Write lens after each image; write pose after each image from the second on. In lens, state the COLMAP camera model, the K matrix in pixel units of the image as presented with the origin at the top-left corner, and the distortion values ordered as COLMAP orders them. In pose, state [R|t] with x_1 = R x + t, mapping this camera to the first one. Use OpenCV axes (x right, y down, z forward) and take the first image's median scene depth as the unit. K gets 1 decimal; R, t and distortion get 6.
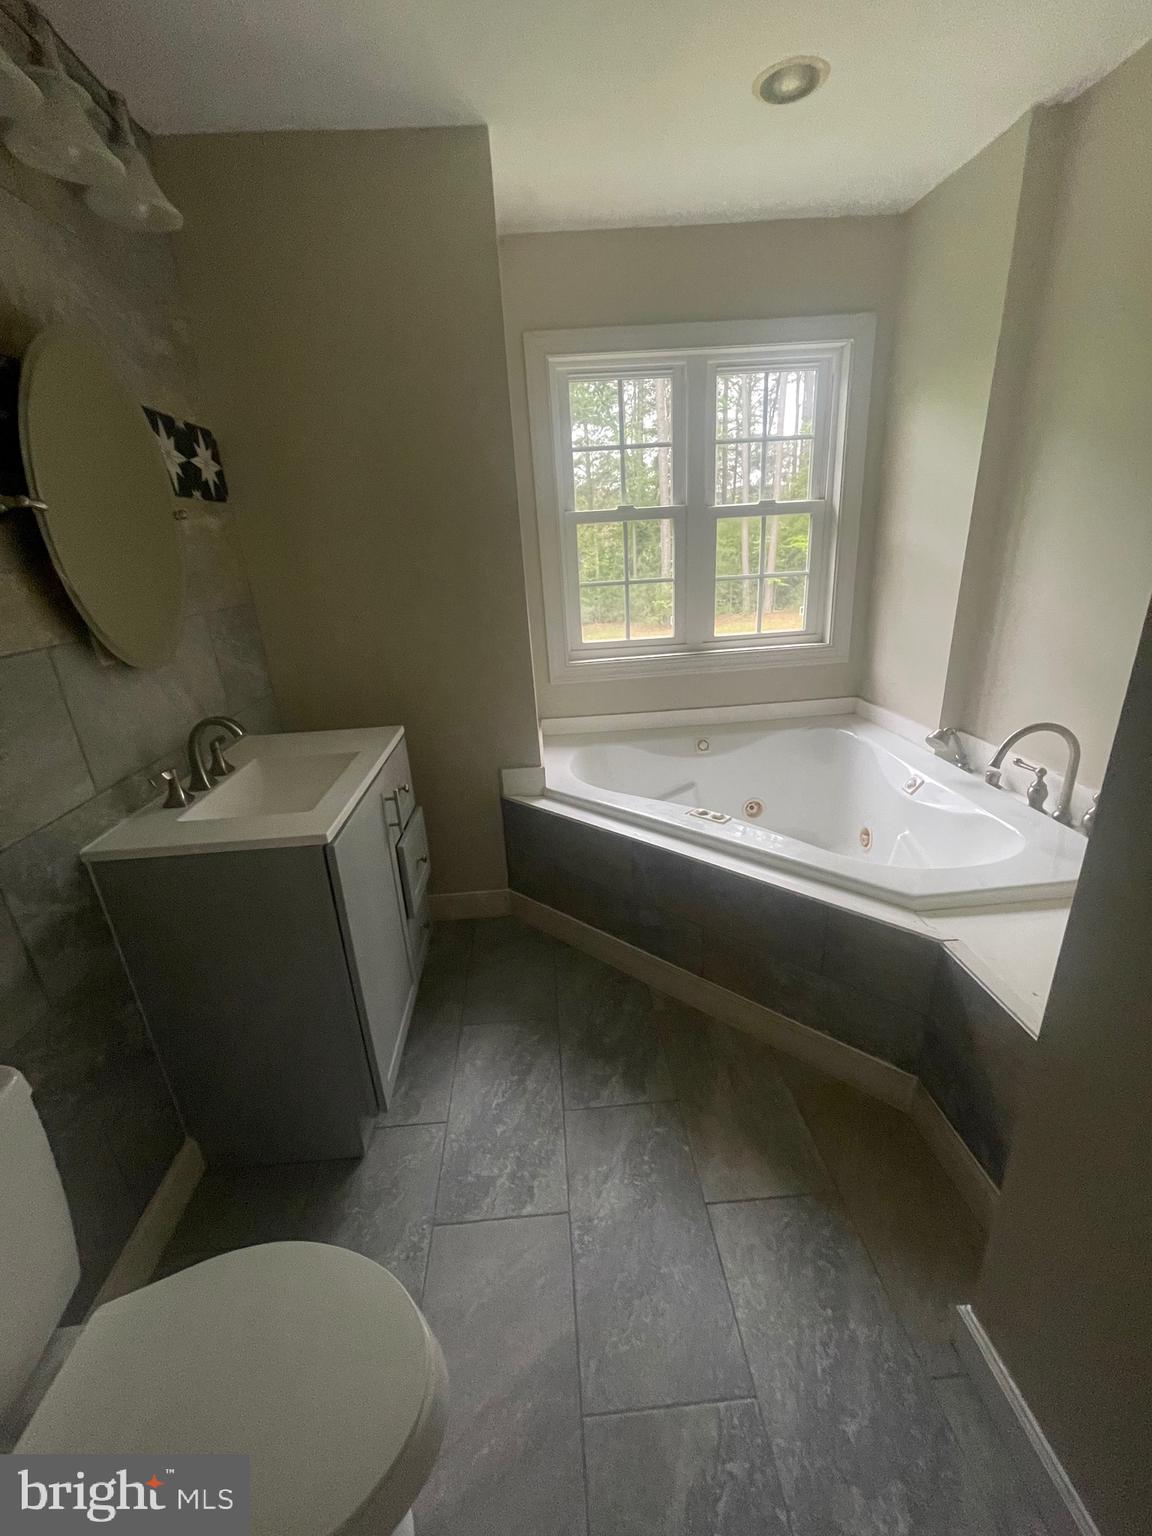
lens RADIAL K [[612.4, 0, 576.7], [0, 612.4, 756.8], [0, 0, 1]] dist [-0.007381, 0.004102]
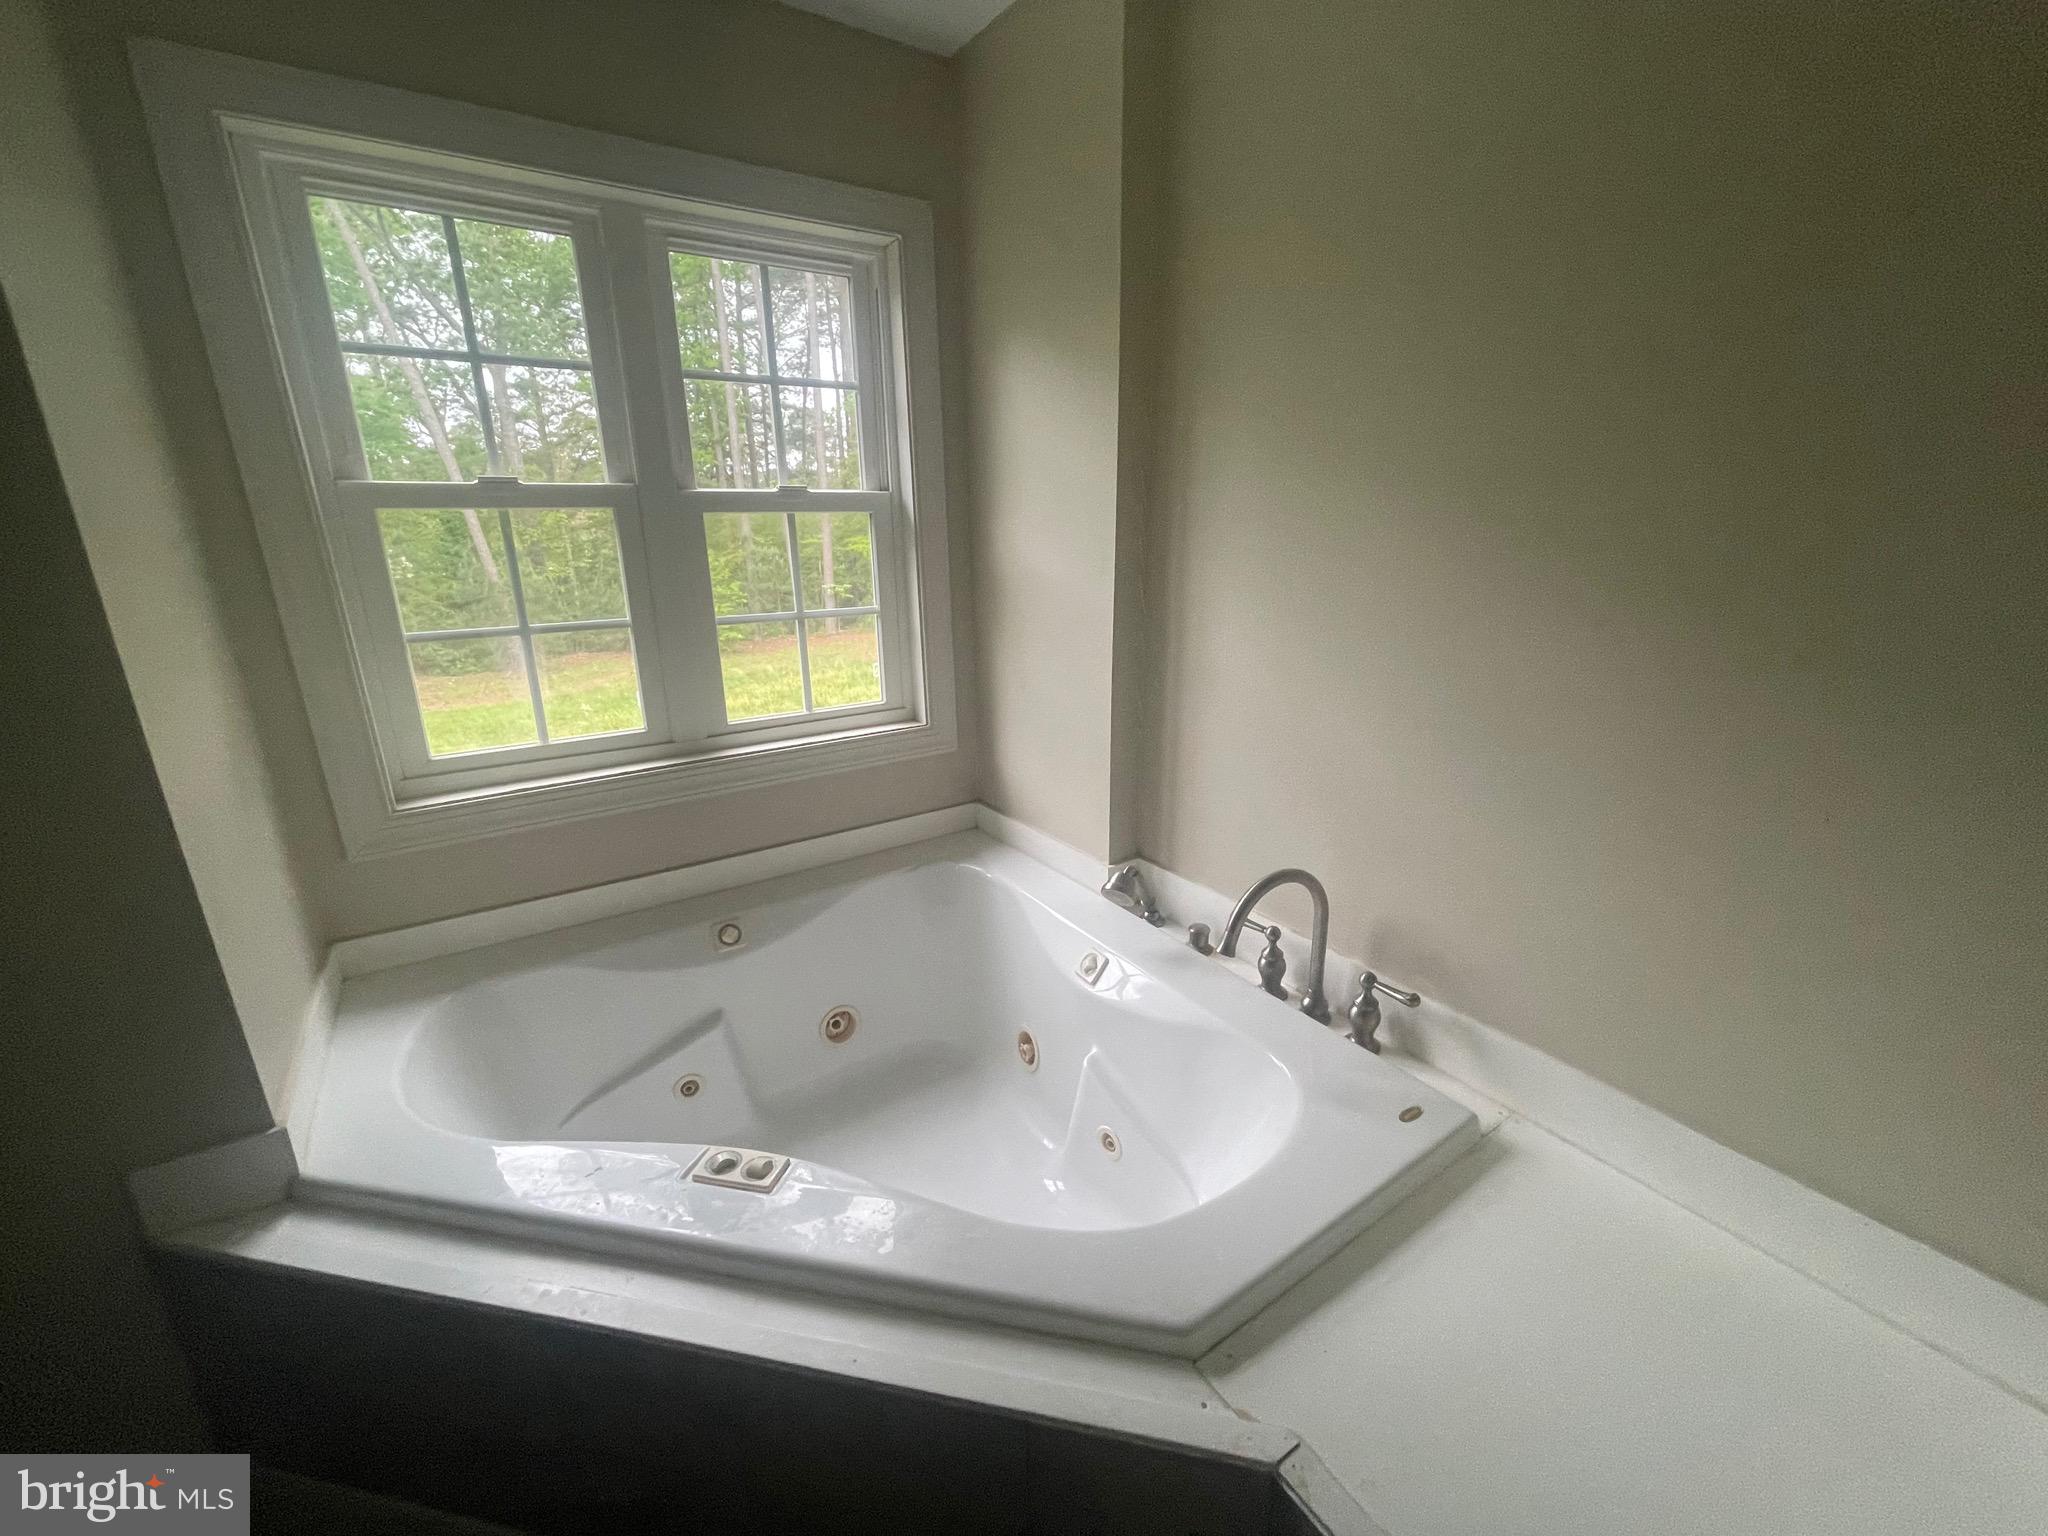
lens RADIAL K [[816.5, 0, 1034.8], [0, 816.5, 759.3], [0, 0, 1]] dist [-0.007381, 0.004102]
pose [[0.859350, -0.097497, 0.502008, 0.099486], [0.135776, 0.989925, -0.040166, -0.106522], [-0.493034, 0.102678, 0.863930, 0.260446]]
